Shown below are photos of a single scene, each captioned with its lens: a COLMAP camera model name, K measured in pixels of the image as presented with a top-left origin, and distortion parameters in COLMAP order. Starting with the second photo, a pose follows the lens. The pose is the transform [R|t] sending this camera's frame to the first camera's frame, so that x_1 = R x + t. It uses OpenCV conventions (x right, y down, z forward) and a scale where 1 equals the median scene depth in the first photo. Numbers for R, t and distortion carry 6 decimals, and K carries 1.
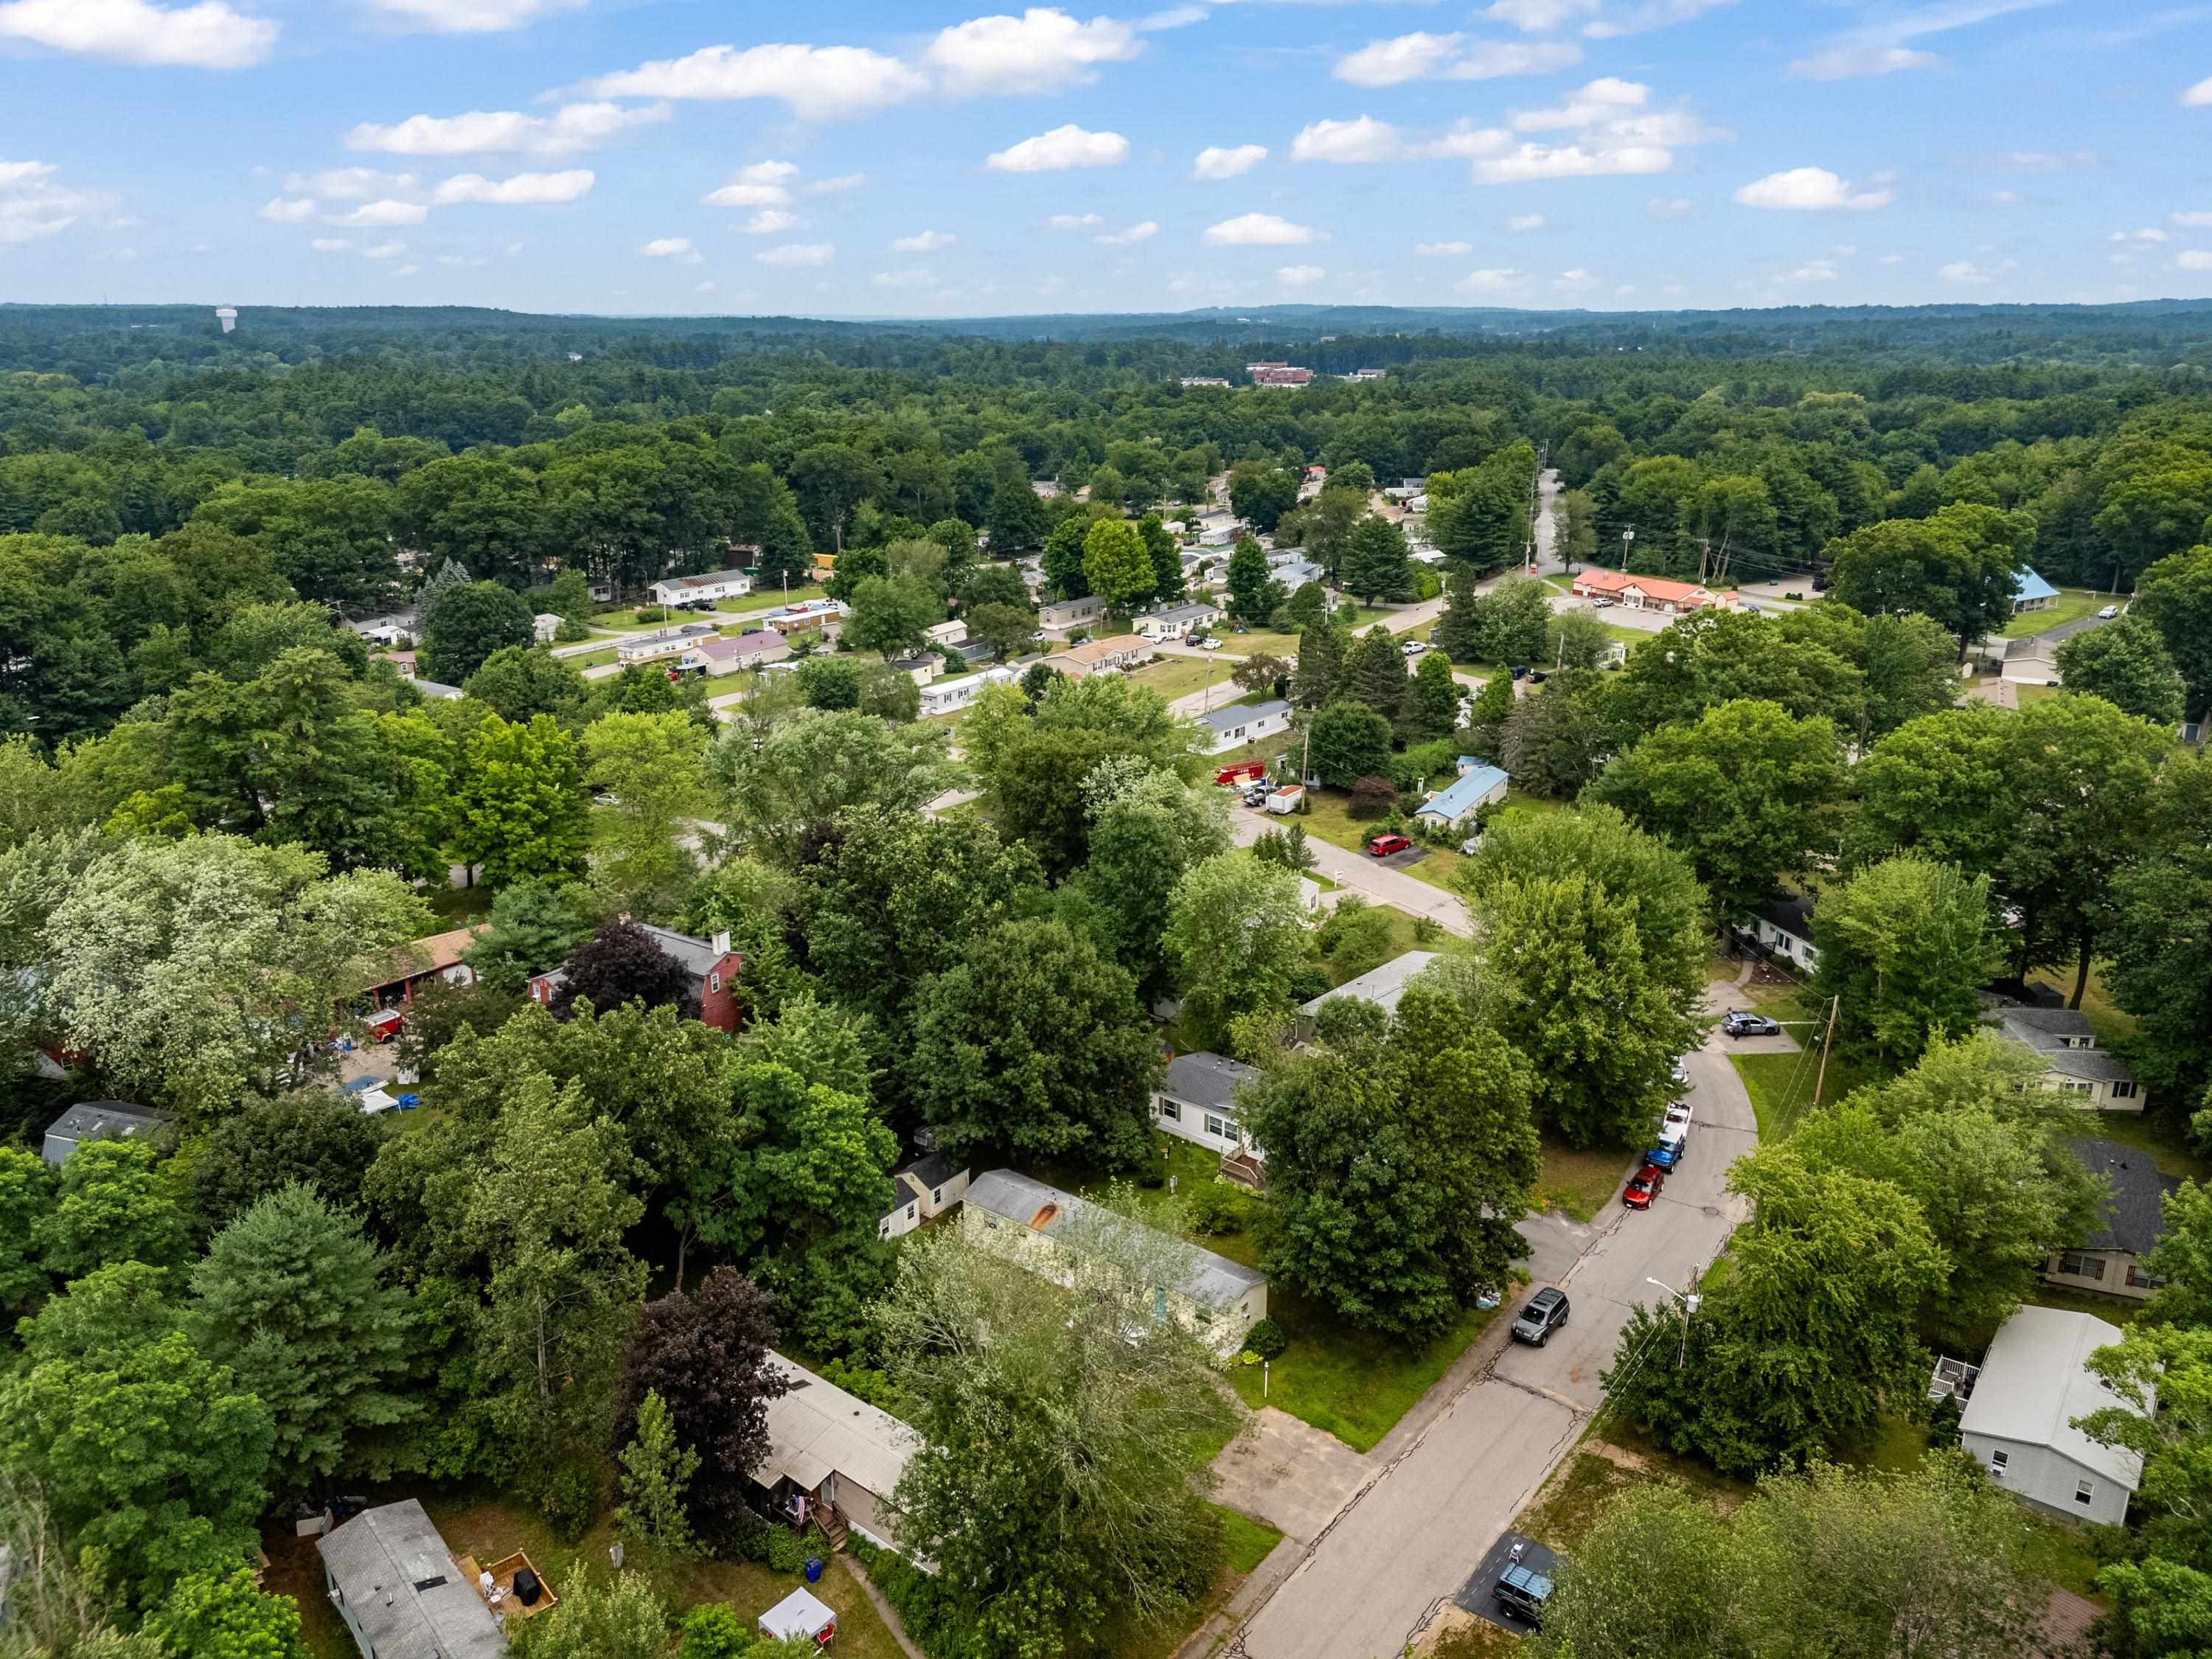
lens RADIAL K [[1574.9, 0, 1106.0], [0, 1574.9, 829.5], [0, 0, 1]] dist [0.186321, -0.325153]
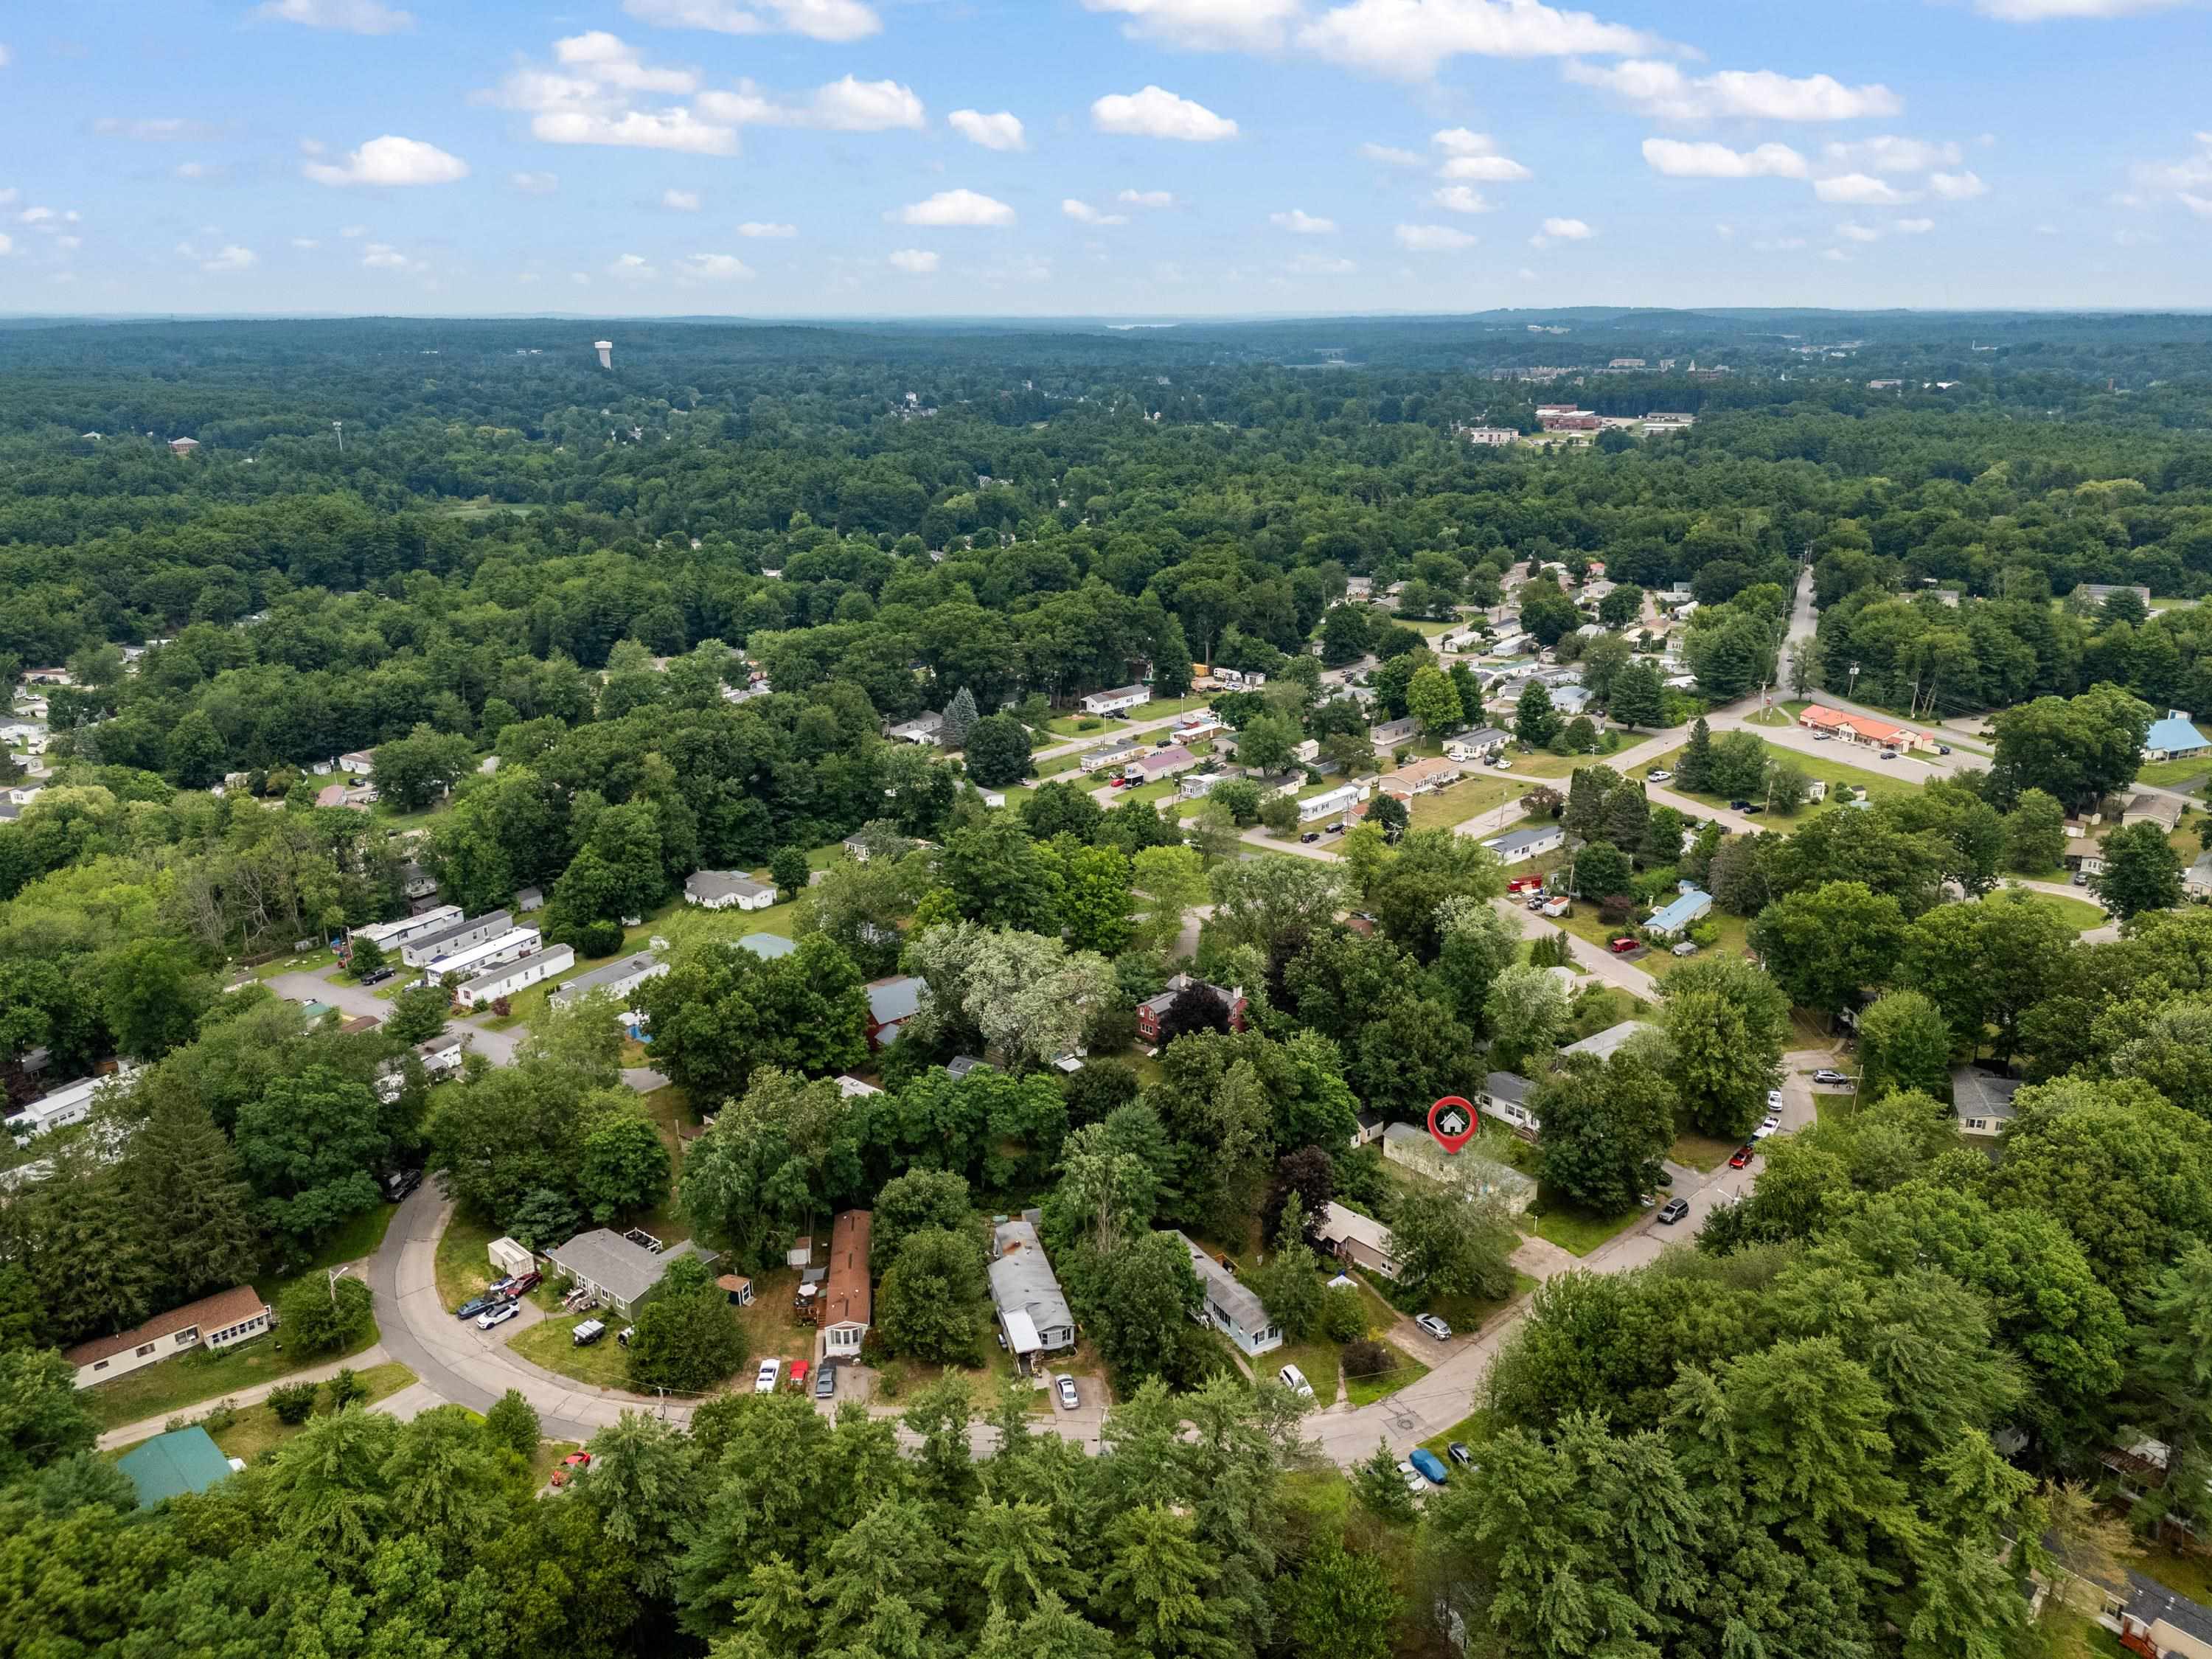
lens RADIAL K [[1637.1, 0, 1106.0], [0, 1637.1, 829.5], [0, 0, 1]] dist [0.103182, -0.109091]
pose [[0.987554, 0.047114, -0.150059, -0.079326], [-0.045933, 0.998880, 0.011324, -0.092240], [0.150425, -0.004291, 0.988612, -0.632149]]
